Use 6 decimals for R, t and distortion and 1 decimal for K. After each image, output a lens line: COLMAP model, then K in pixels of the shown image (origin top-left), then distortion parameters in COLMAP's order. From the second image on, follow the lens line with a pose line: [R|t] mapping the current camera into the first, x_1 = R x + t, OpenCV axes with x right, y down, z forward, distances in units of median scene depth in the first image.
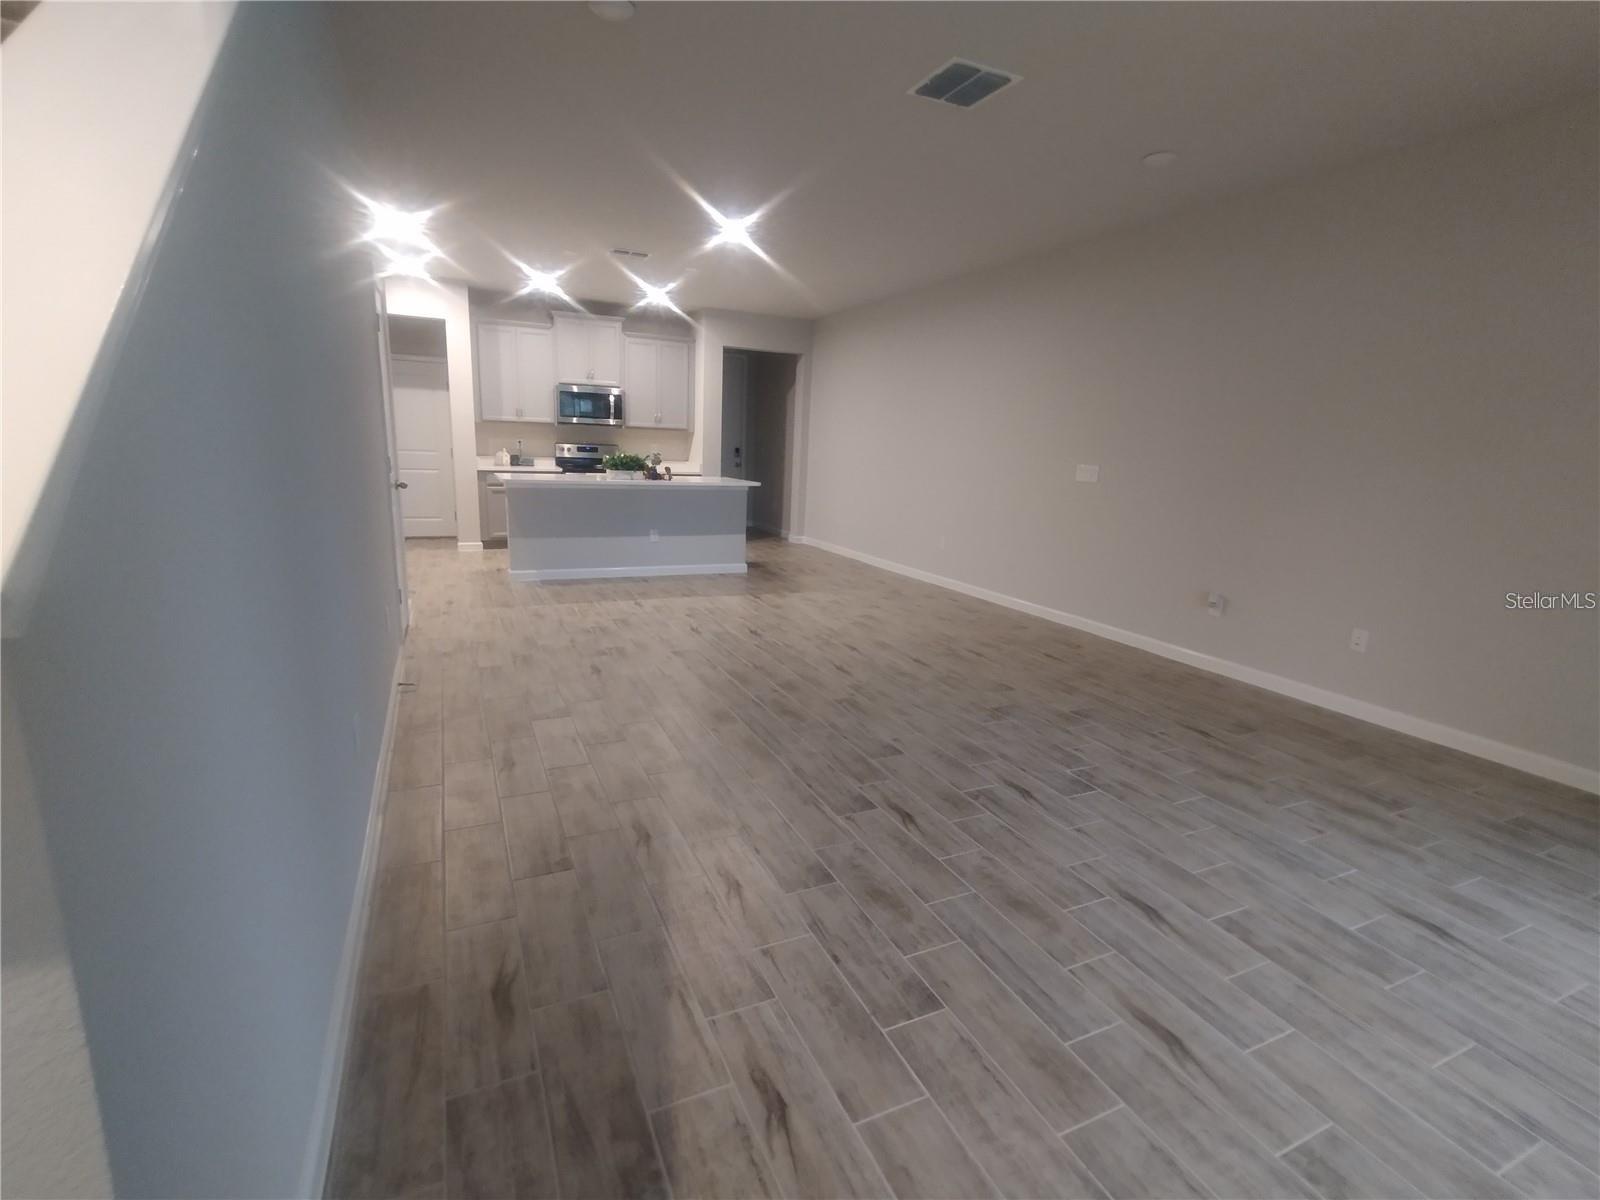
lens RADIAL K [[730.0, 0, 791.9], [0, 730.0, 597.0], [0, 0, 1]] dist [0.002459, 0.002716]
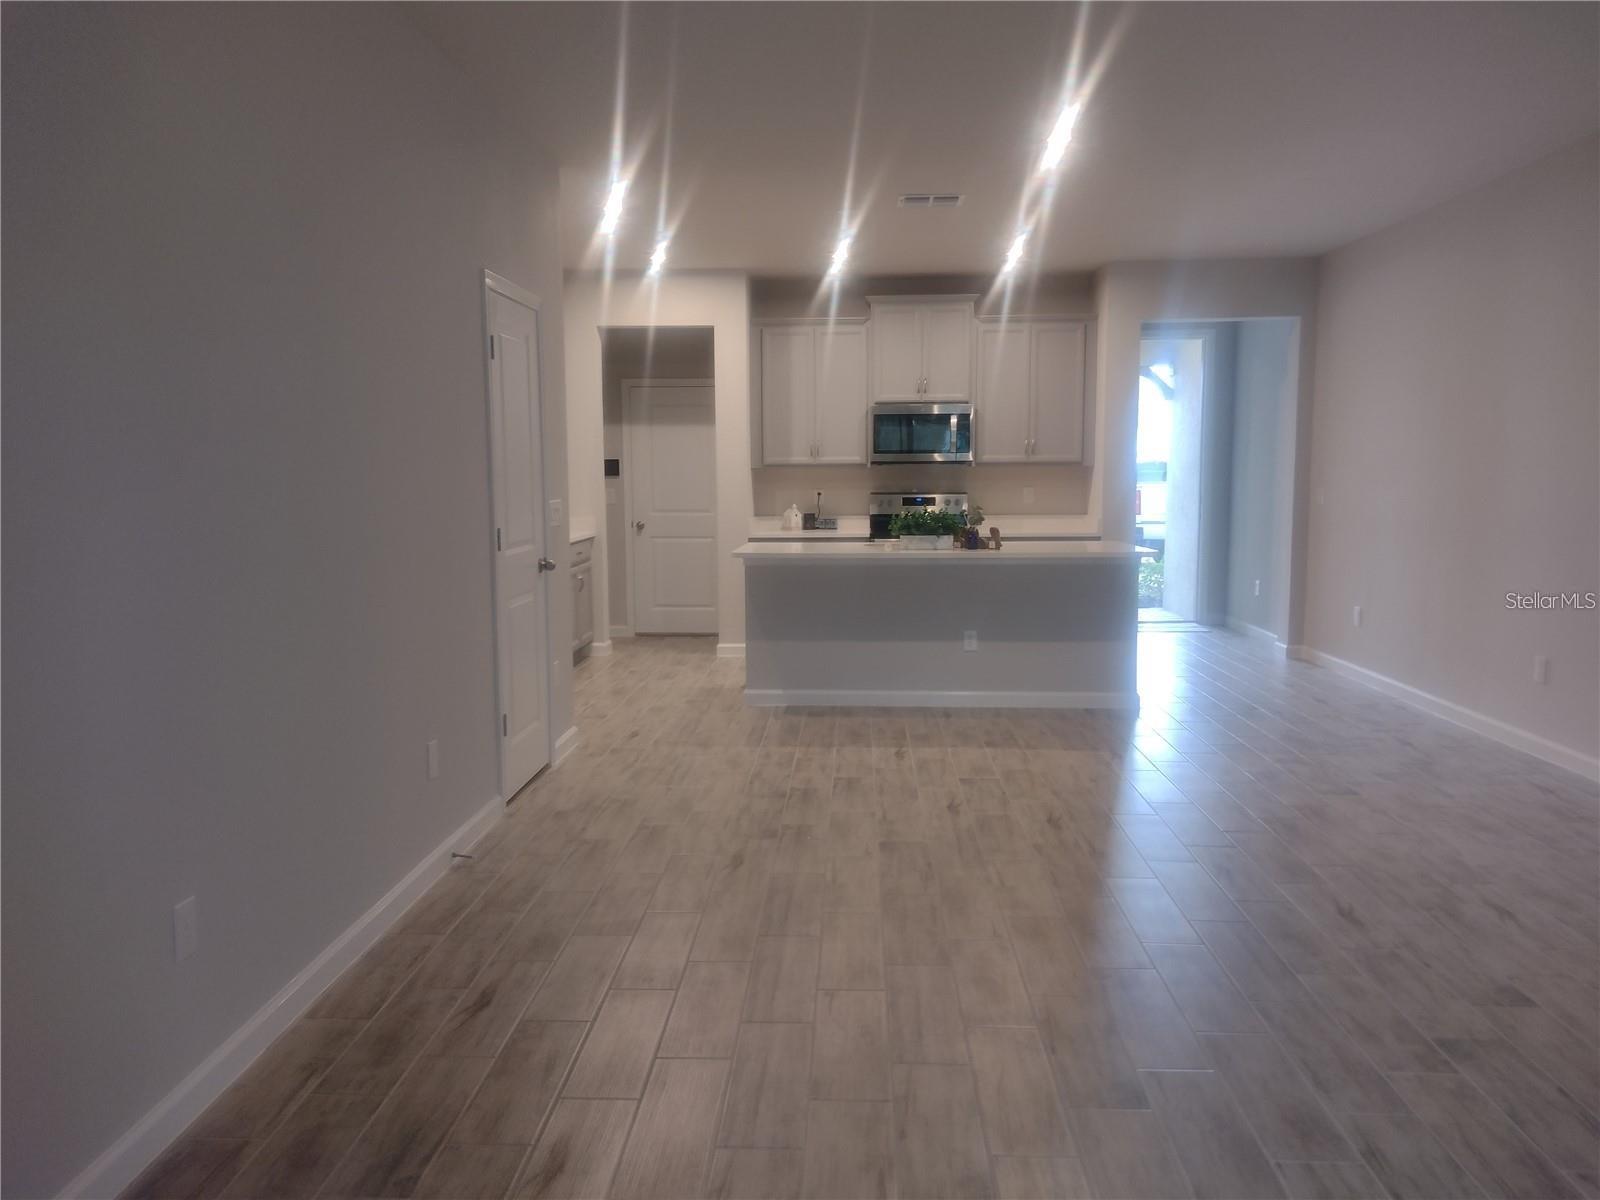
lens RADIAL K [[1208.8, 0, 801.2], [0, 1208.8, 565.9], [0, 0, 1]] dist [0.057519, -0.044891]
pose [[0.887162, -0.007254, -0.461400, 0.225009], [-0.056925, 0.990519, -0.125026, -0.019260], [0.457933, 0.137183, 0.878338, 0.079834]]
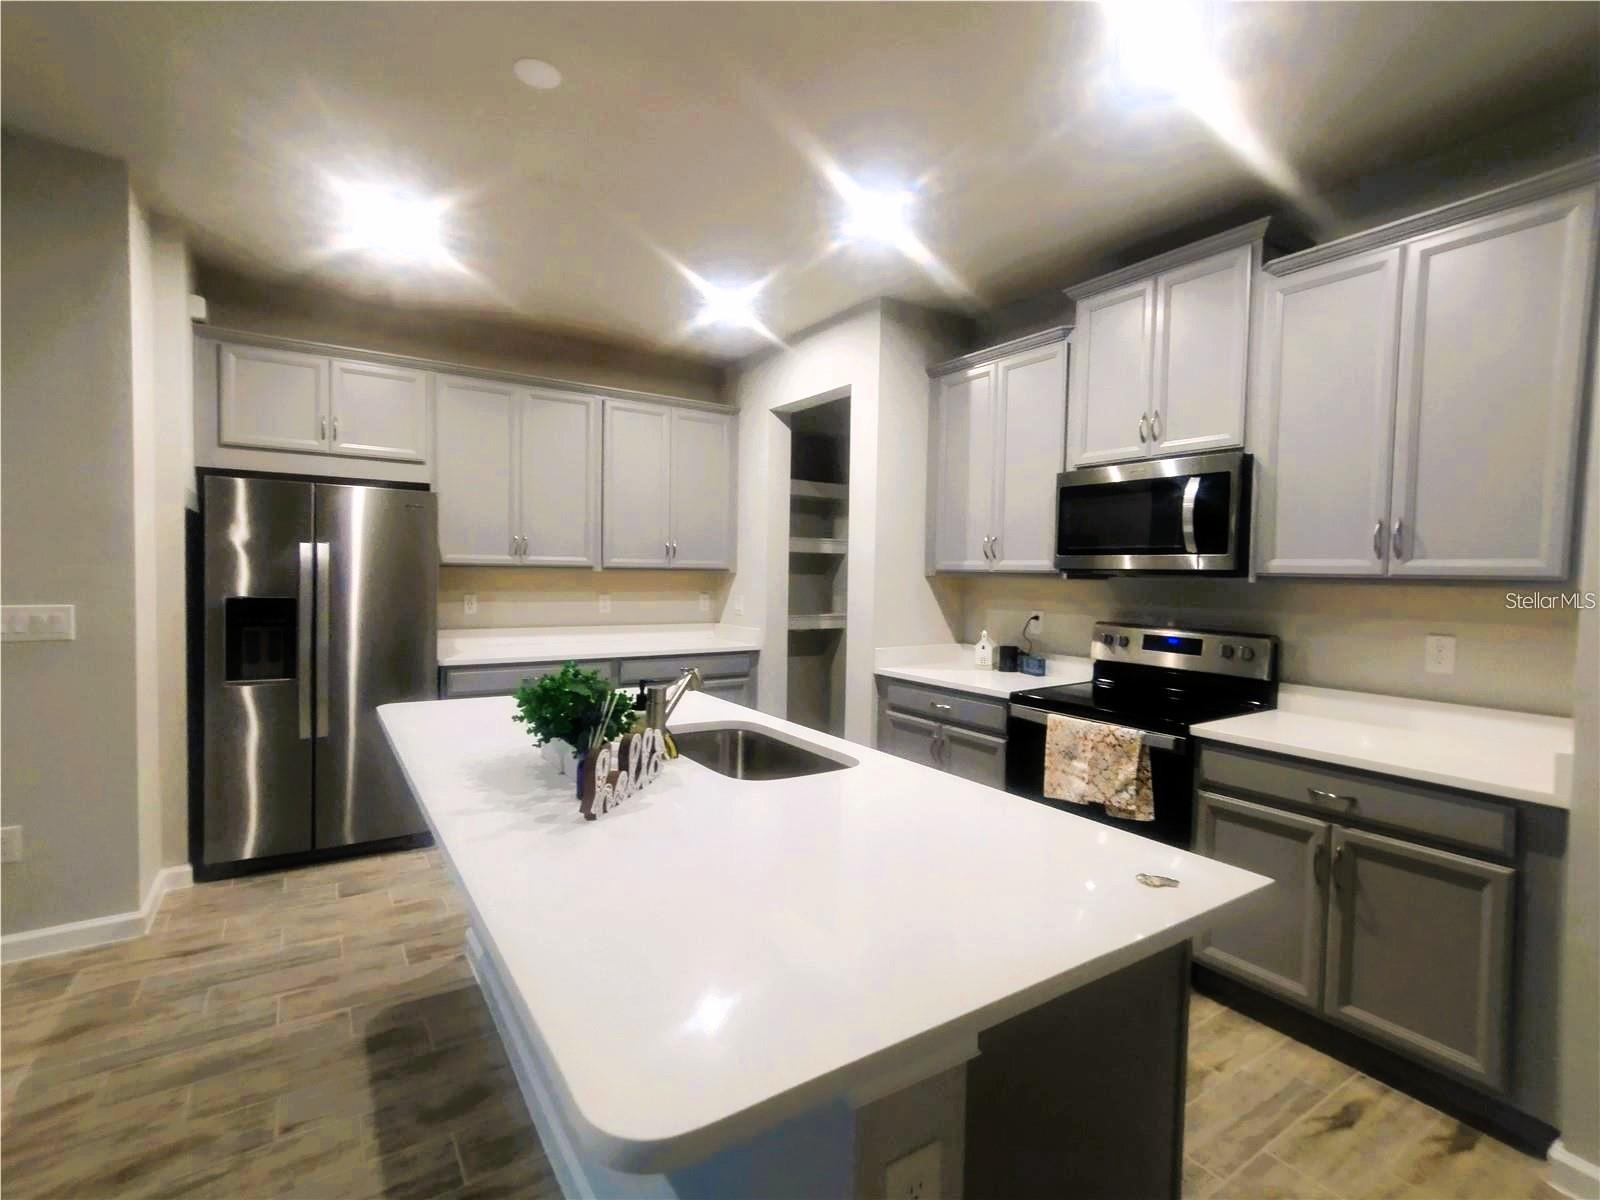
lens RADIAL K [[760.1, 0, 809.0], [0, 760.1, 592.6], [0, 0, 1]] dist [0.034313, 0.000503]
pose [[0.155606, -0.007759, -0.987789, 0.096466], [-0.219922, 0.974600, -0.042299, -0.342955], [0.963027, 0.223819, 0.149947, 1.540226]]
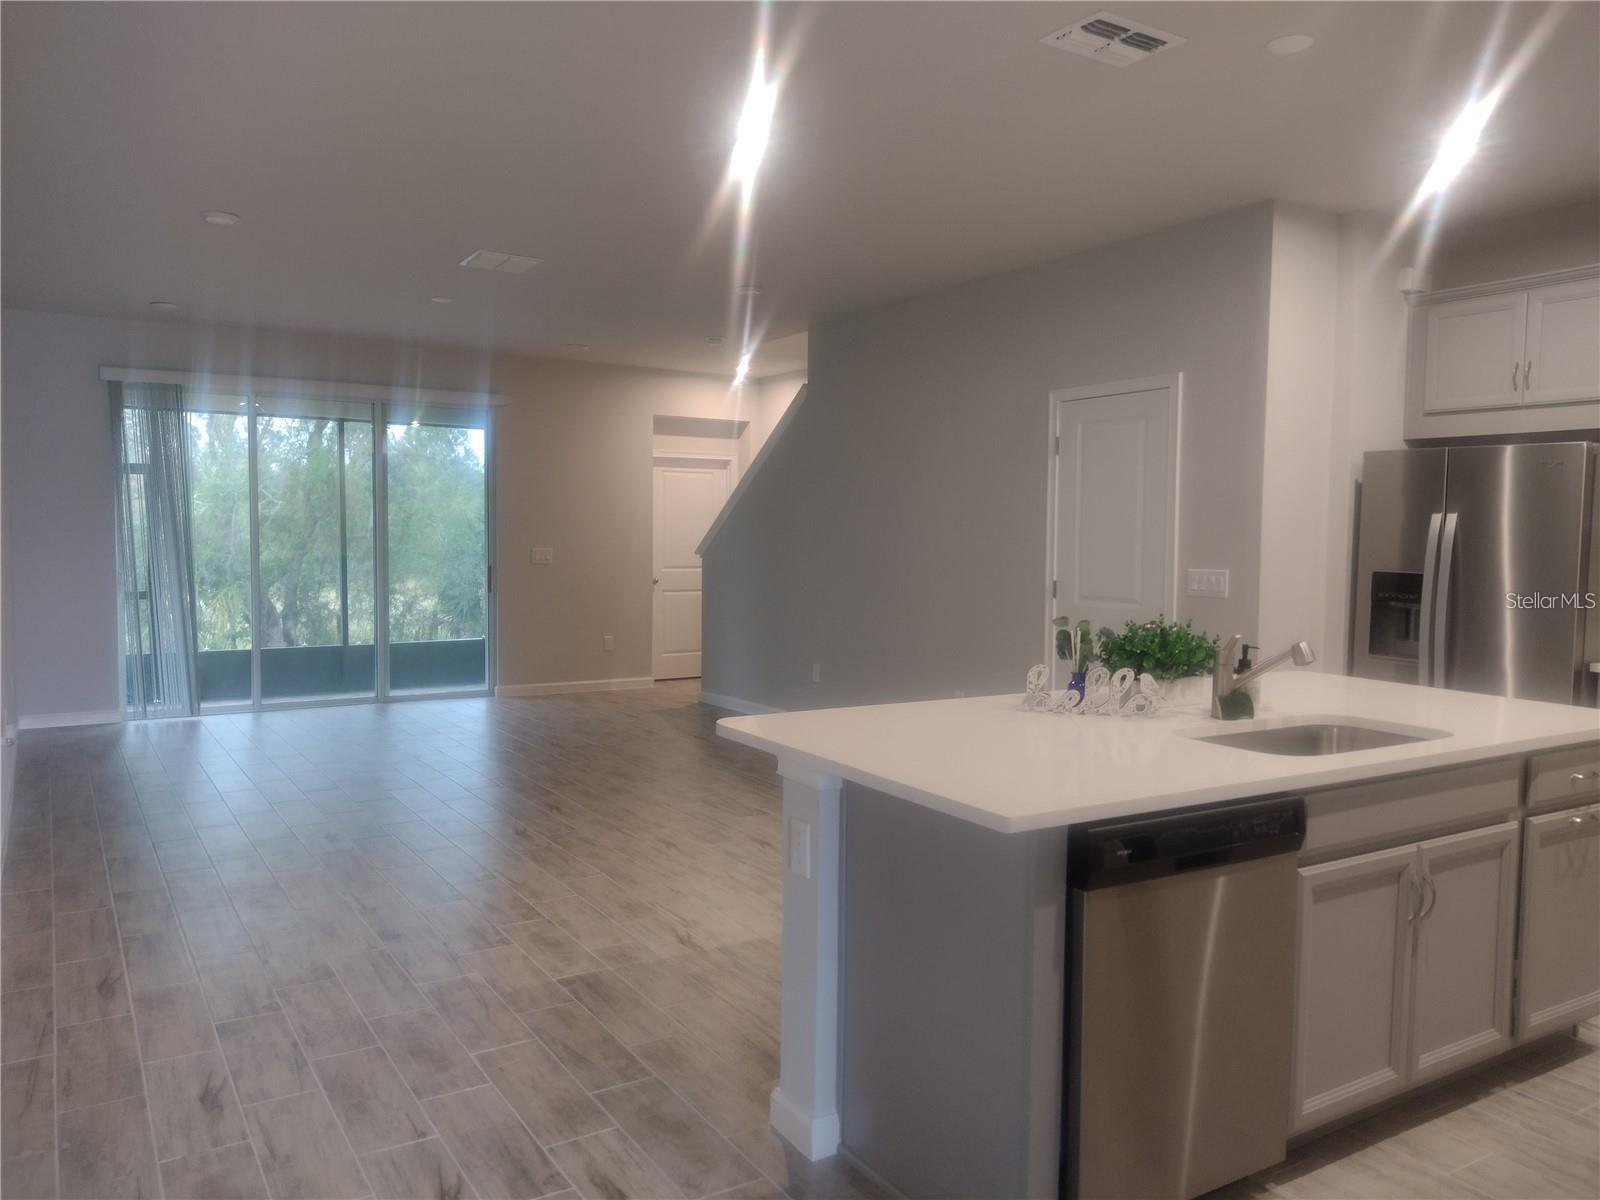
lens RADIAL K [[1208.8, 0, 808.4], [0, 1208.8, 595.6], [0, 0, 1]] dist [0.057519, -0.044891]
pose [[-0.988609, -0.037171, -0.145842, -0.010117], [-0.074500, 0.962835, 0.259614, -0.481455], [0.130772, 0.267522, -0.954636, 2.141049]]
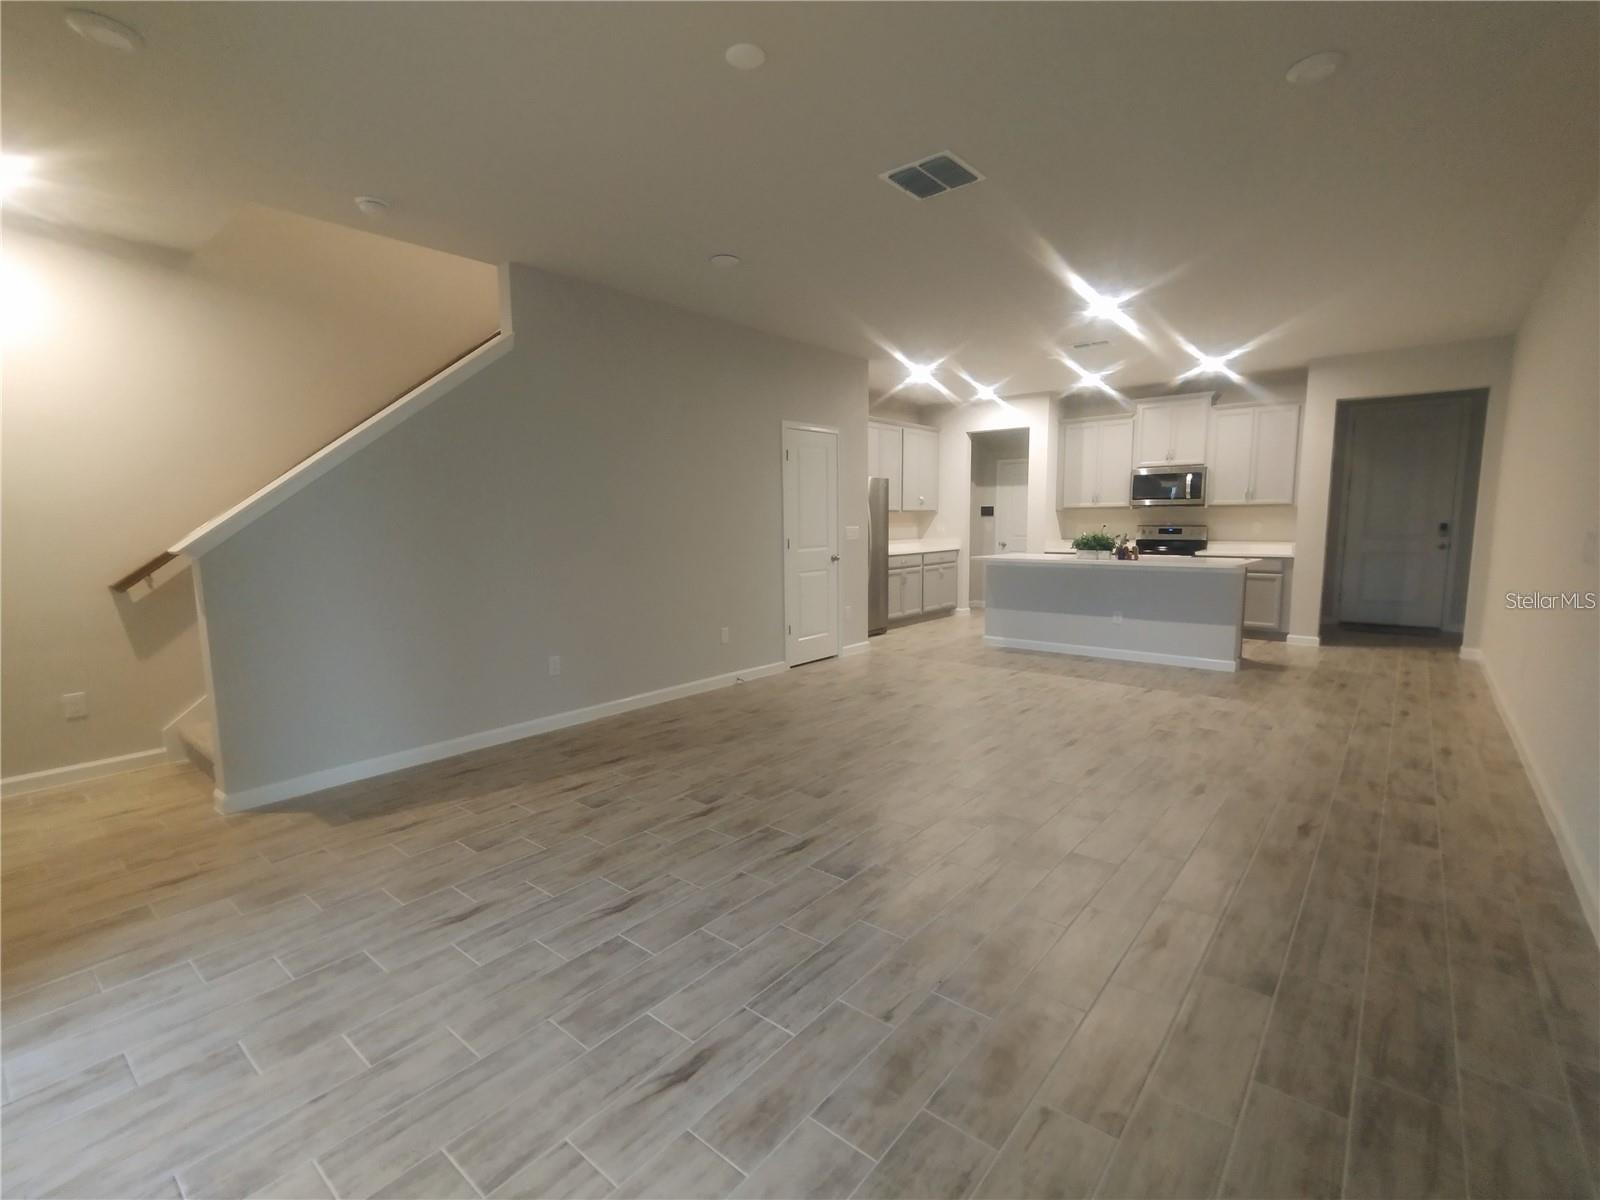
lens RADIAL K [[730.0, 0, 802.7], [0, 730.0, 600.1], [0, 0, 1]] dist [0.002459, 0.002716]
pose [[0.443259, 0.056615, -0.894604, 0.742402], [-0.160027, 0.986969, -0.016830, -0.035932], [0.881994, 0.150621, 0.446543, 0.305522]]
